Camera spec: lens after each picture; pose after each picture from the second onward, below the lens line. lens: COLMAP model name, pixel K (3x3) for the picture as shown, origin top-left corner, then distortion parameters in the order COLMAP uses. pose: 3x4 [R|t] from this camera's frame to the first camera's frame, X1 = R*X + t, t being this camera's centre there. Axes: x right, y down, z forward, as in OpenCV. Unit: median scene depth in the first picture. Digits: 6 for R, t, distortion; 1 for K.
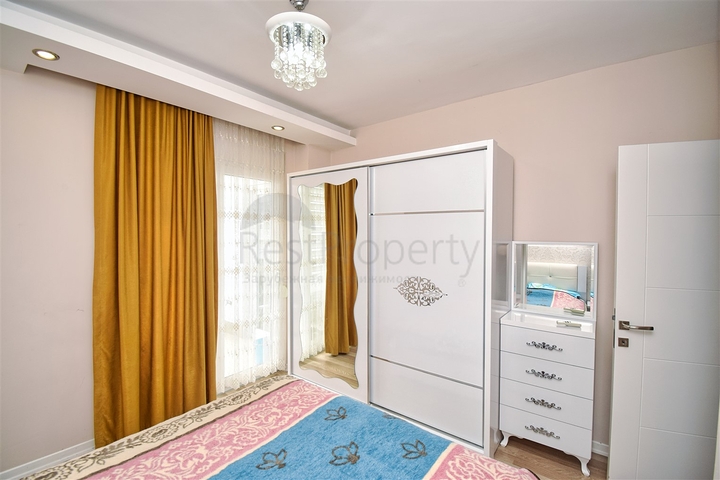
lens RADIAL K [[323.6, 0, 359.2], [0, 323.6, 238.9], [0, 0, 1]] dist [-0.016178, -0.000466]
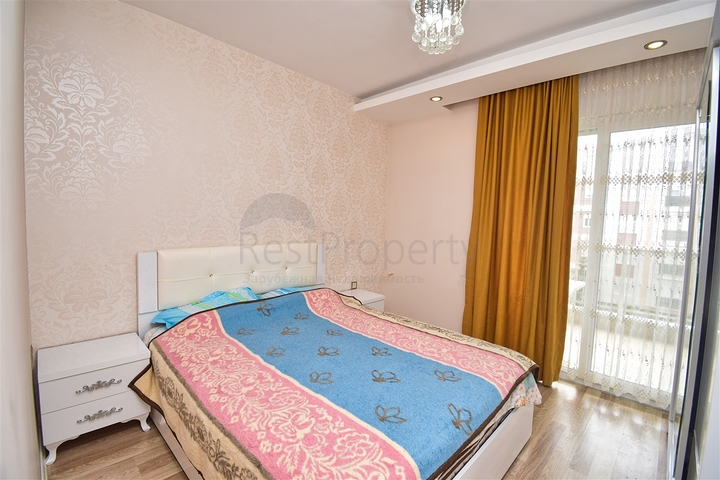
lens RADIAL K [[323.6, 0, 359.3], [0, 323.6, 236.3], [0, 0, 1]] dist [-0.016178, -0.000466]
pose [[-0.108527, 0.065426, -0.991938, 0.920048], [-0.049159, 0.996258, 0.071089, 0.076266], [0.992877, 0.056478, -0.104905, 0.853348]]
